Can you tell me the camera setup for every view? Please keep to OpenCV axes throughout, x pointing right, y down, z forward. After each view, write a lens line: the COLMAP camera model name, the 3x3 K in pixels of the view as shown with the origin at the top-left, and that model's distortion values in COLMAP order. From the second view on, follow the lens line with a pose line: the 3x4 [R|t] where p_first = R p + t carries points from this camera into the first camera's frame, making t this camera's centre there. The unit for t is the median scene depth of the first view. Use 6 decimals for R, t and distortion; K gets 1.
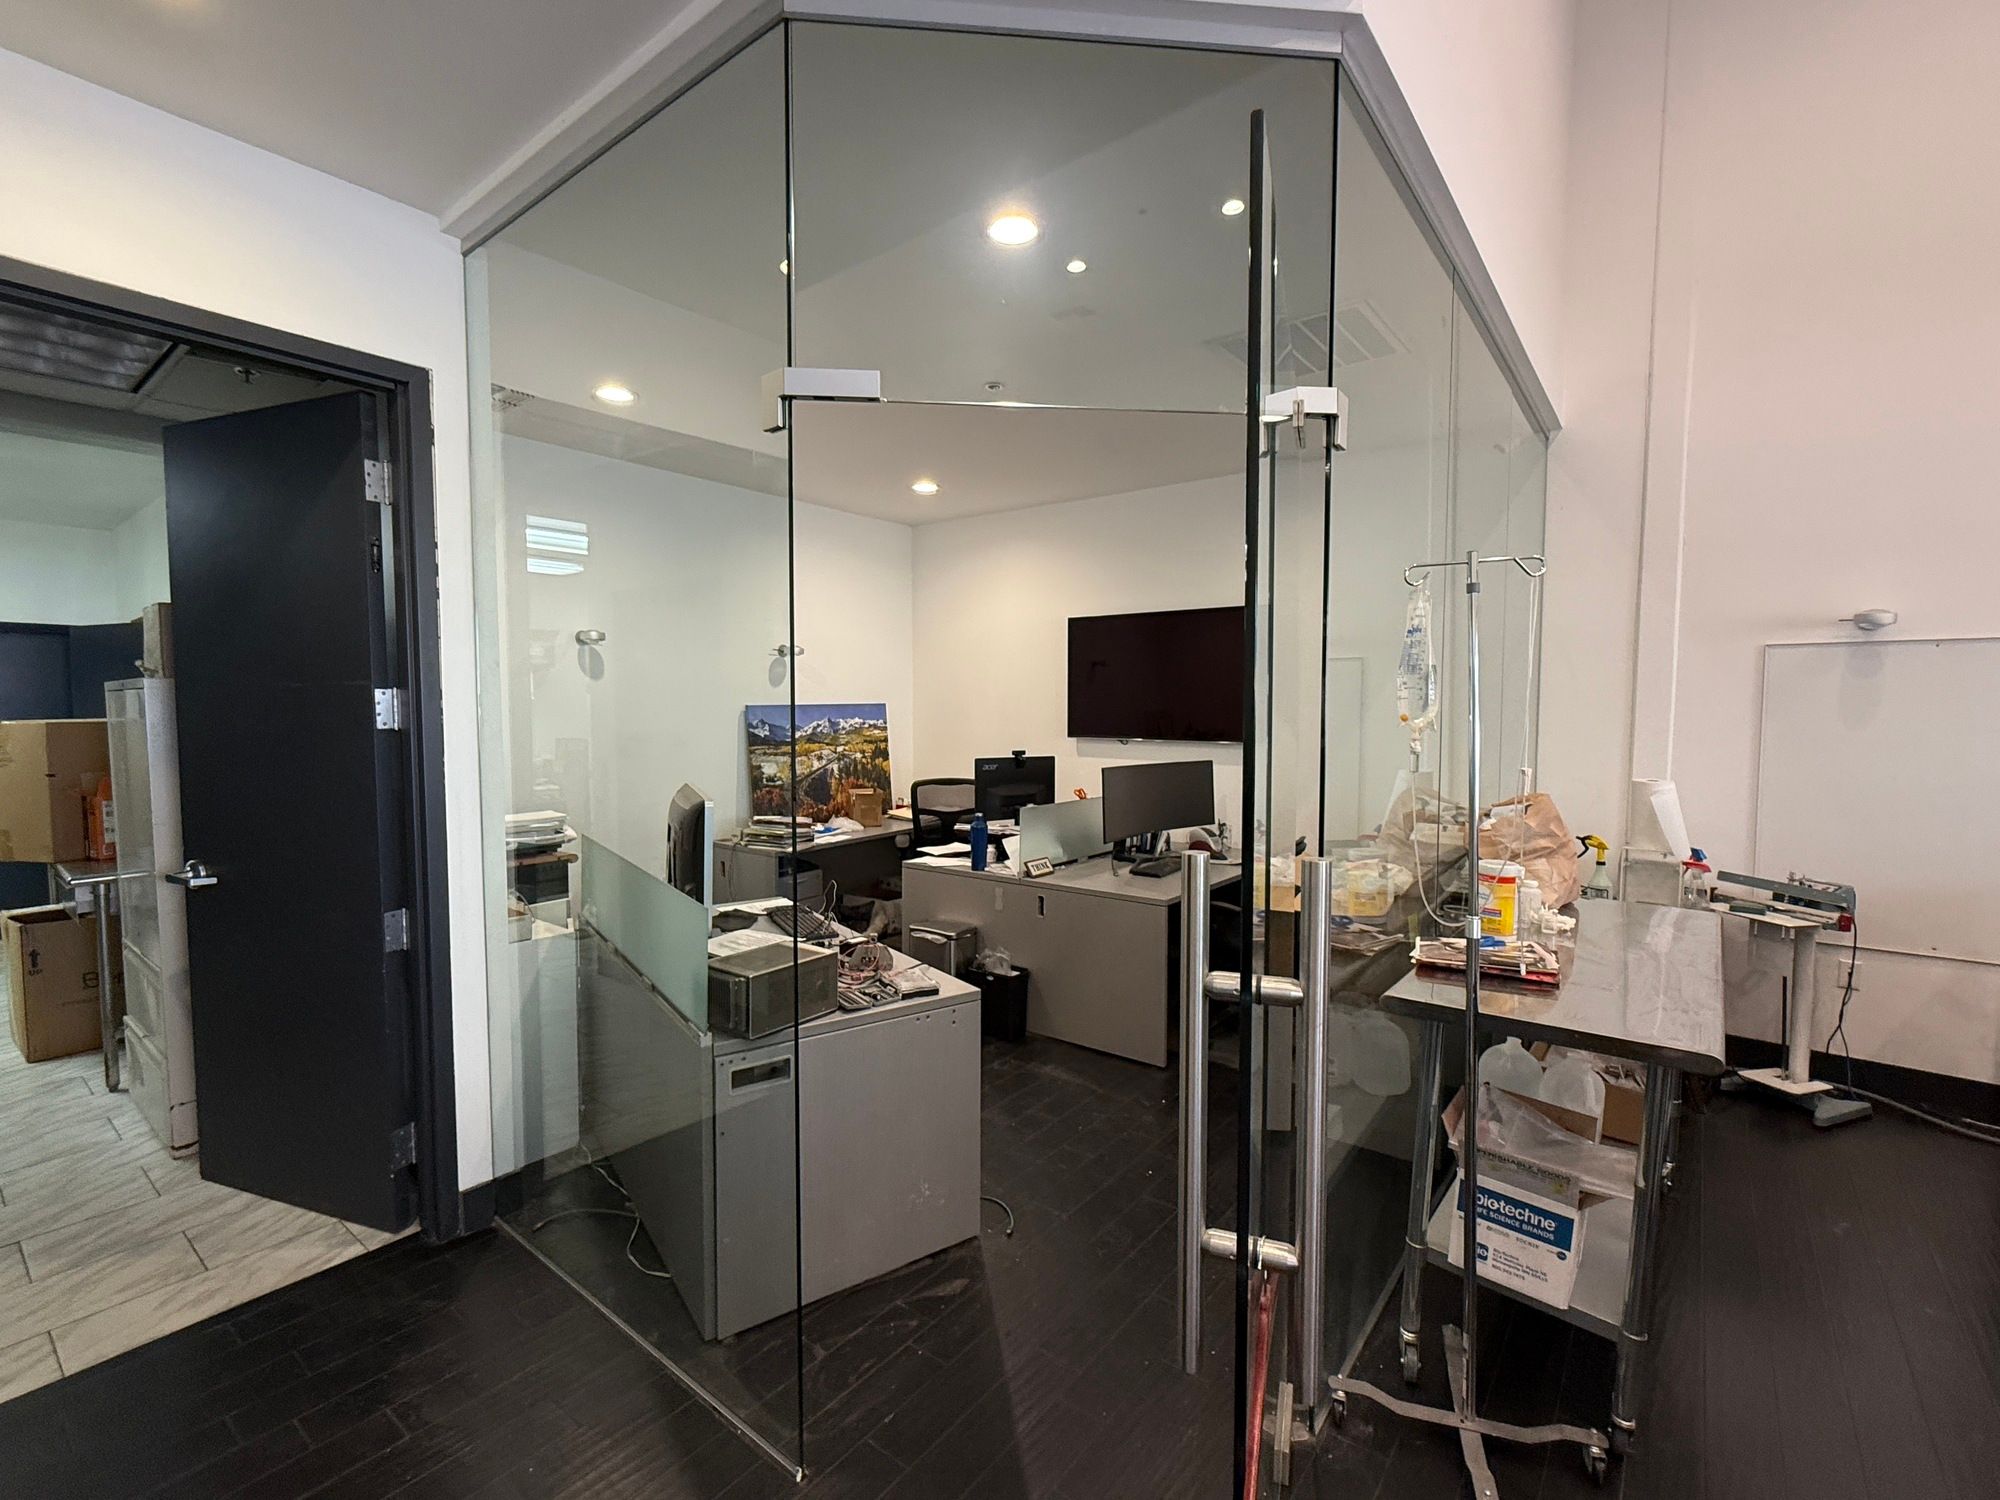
lens RADIAL K [[904.7, 0, 1002.7], [0, 904.7, 750.4], [0, 0, 1]] dist [-0.001258, -0.000020]
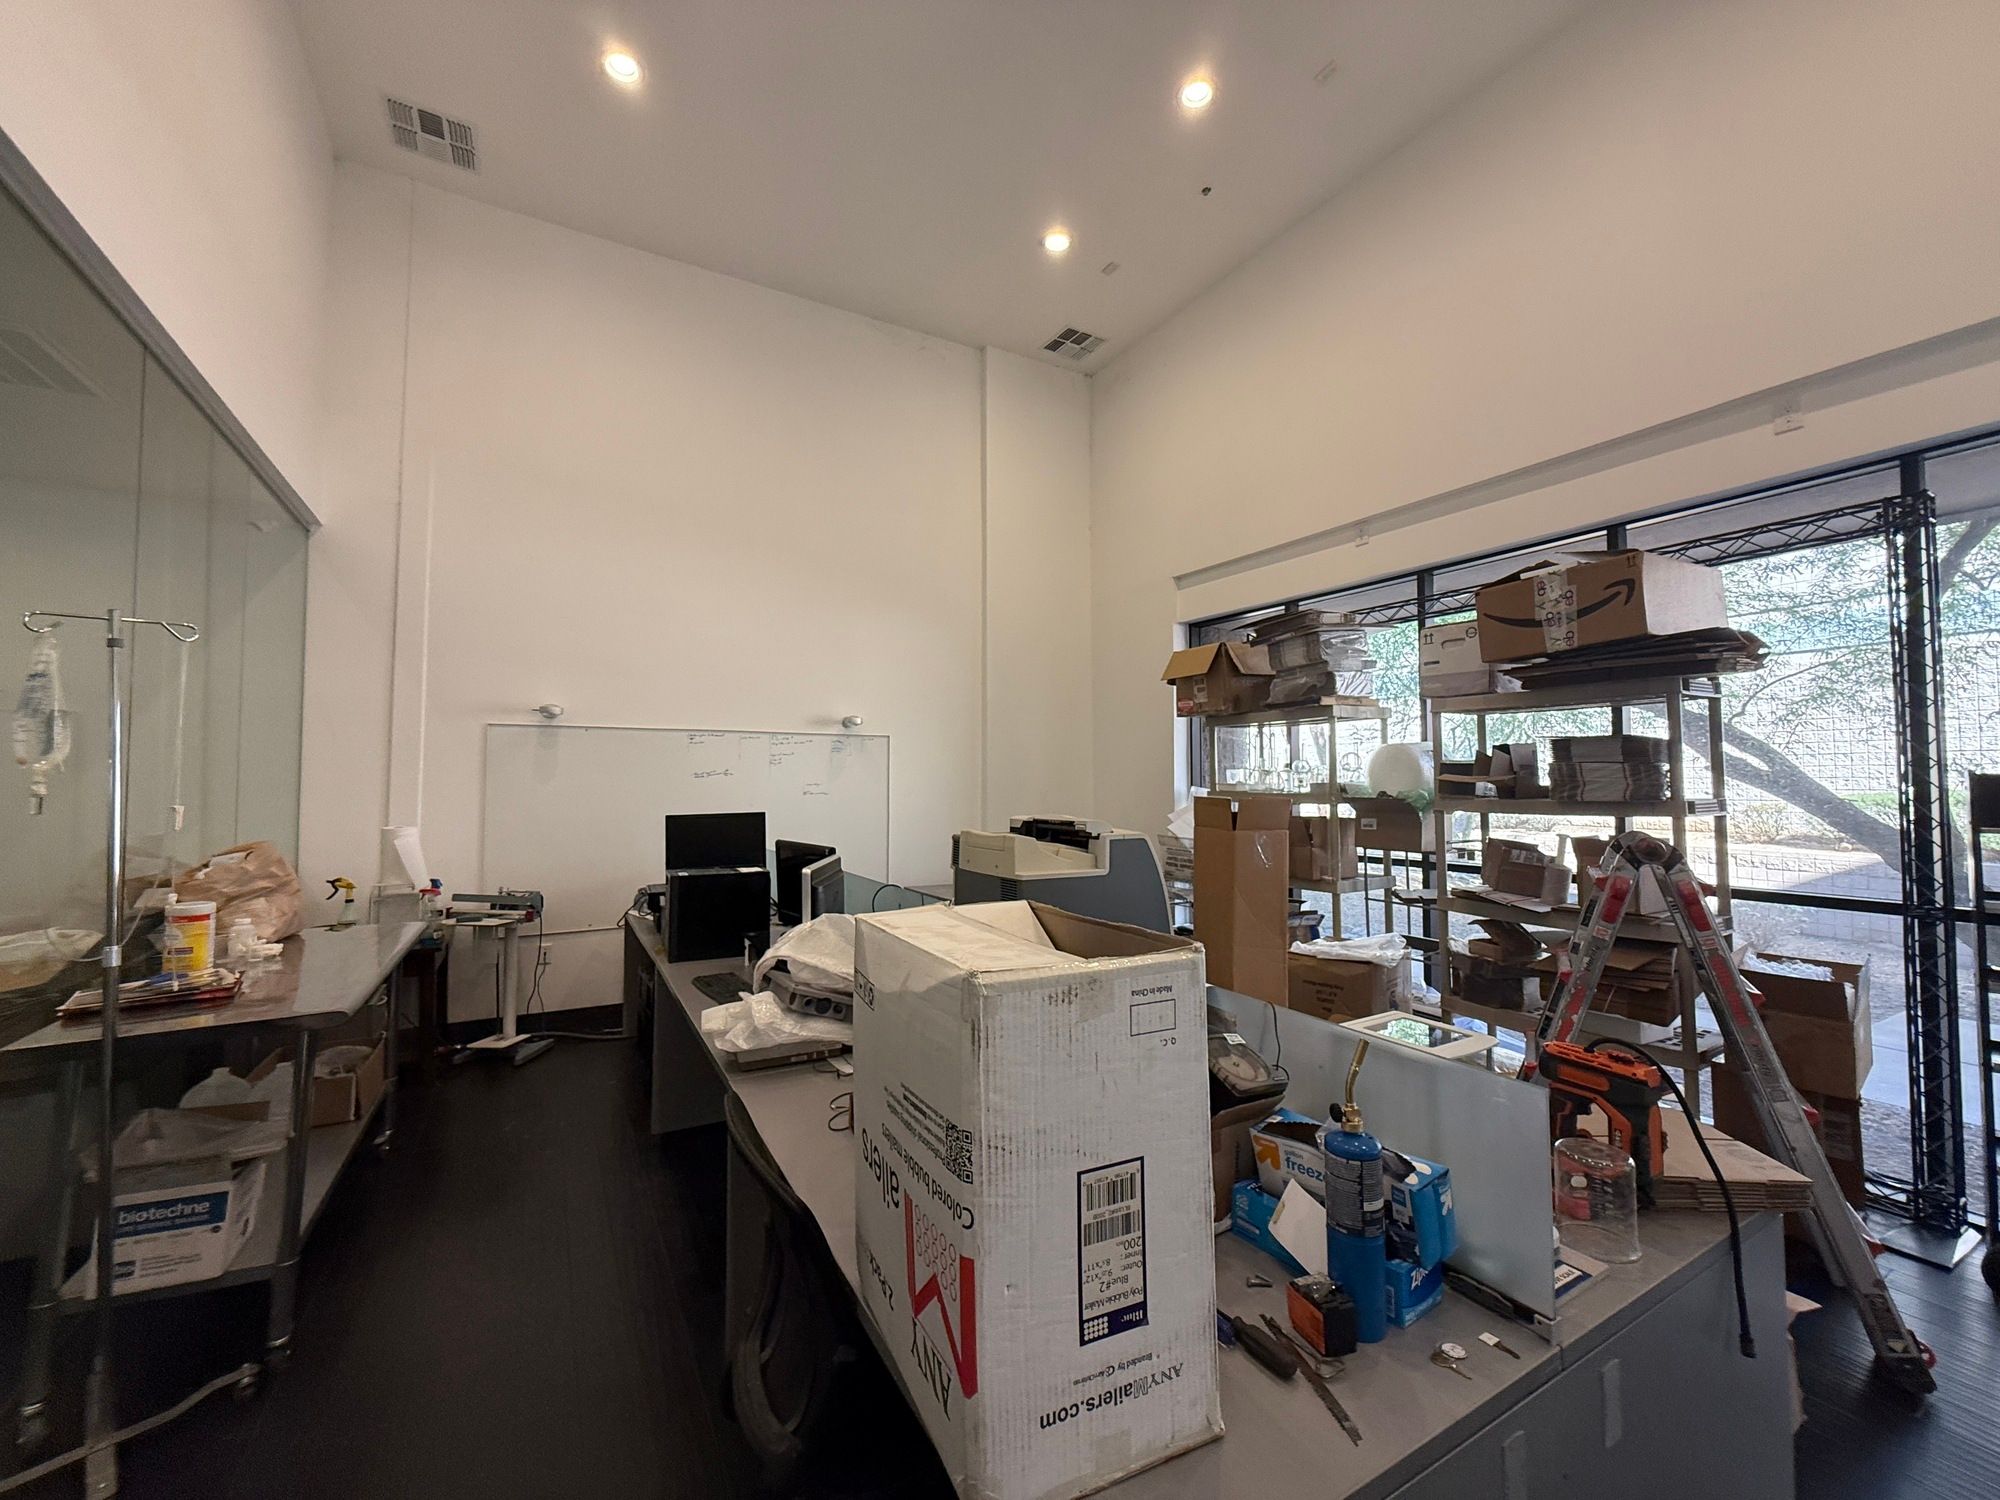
lens RADIAL K [[796.2, 0, 1004.4], [0, 796.2, 748.1], [0, 0, 1]] dist [0.001321, -0.000295]
pose [[0.368968, 0.035602, 0.928760, 0.015273], [0.047189, 0.997260, -0.056975, 0.033929], [-0.928244, 0.064849, 0.366277, -0.220259]]
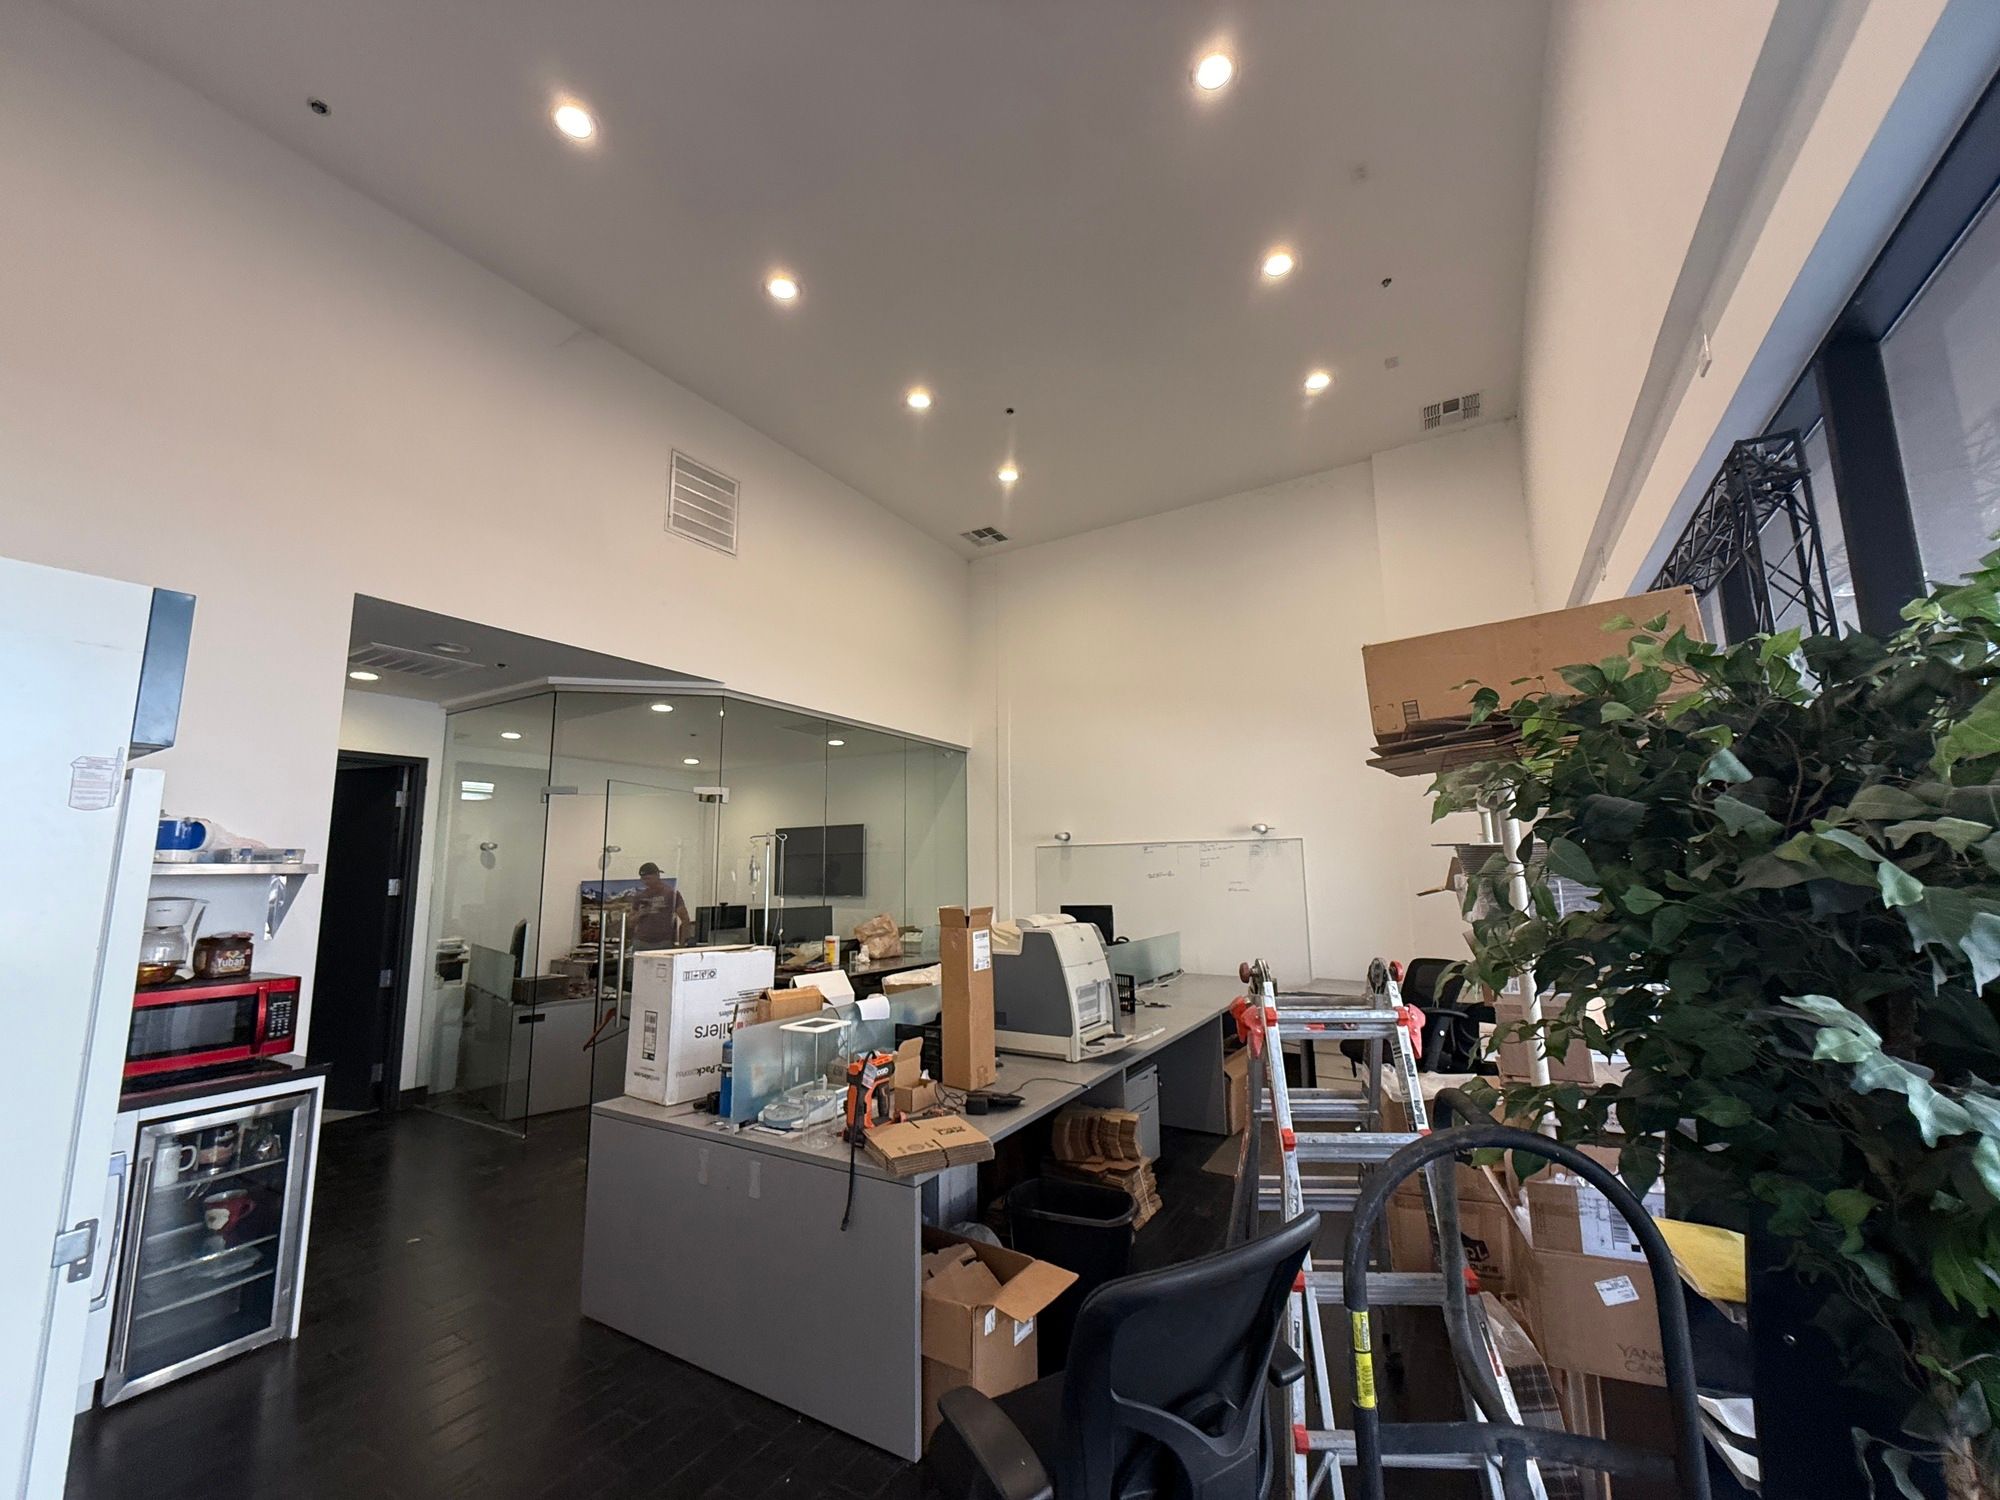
lens RADIAL K [[796.2, 0, 1001.8], [0, 796.2, 747.8], [0, 0, 1]] dist [0.001321, -0.000295]
pose [[0.991454, 0.002435, 0.130436, 0.639502], [0.023995, 0.979364, -0.200674, 0.053571], [-0.128233, 0.202089, 0.970936, -1.307266]]
